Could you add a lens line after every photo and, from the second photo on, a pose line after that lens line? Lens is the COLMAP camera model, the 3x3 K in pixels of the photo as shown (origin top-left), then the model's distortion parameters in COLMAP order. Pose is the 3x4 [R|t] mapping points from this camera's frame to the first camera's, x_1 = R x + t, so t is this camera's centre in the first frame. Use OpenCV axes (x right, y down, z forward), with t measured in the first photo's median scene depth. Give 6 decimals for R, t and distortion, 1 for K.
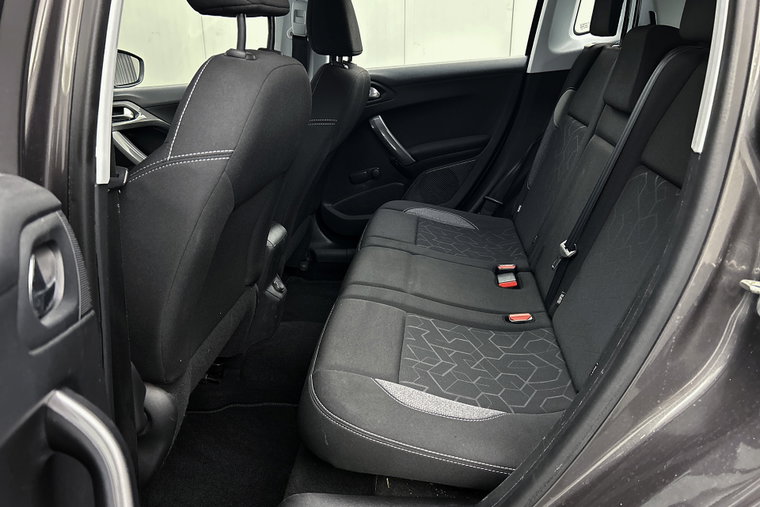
lens RADIAL K [[570.8, 0, 384.3], [0, 570.8, 255.4], [0, 0, 1]] dist [0.036178, -0.046578]
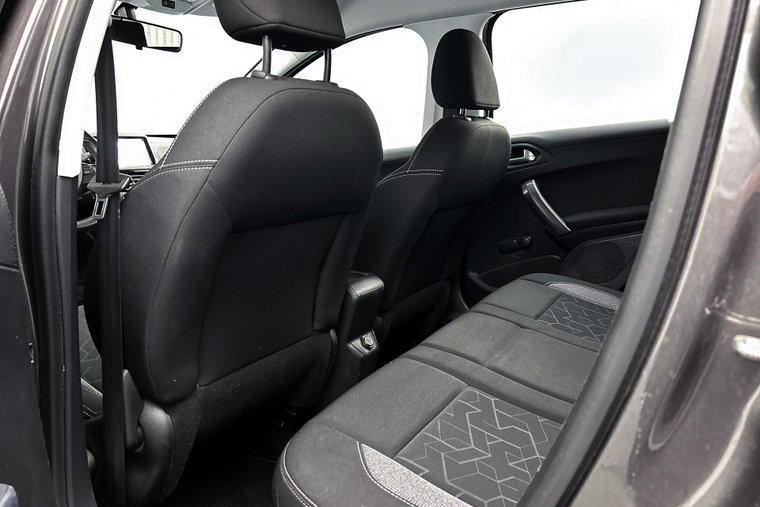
lens RADIAL K [[570.8, 0, 378.4], [0, 570.8, 253.5], [0, 0, 1]] dist [0.036178, -0.046578]
pose [[0.904570, 0.069193, -0.420673, 0.224429], [-0.136880, 0.981636, -0.132870, 0.035098], [0.403754, 0.177771, 0.897430, 0.146821]]
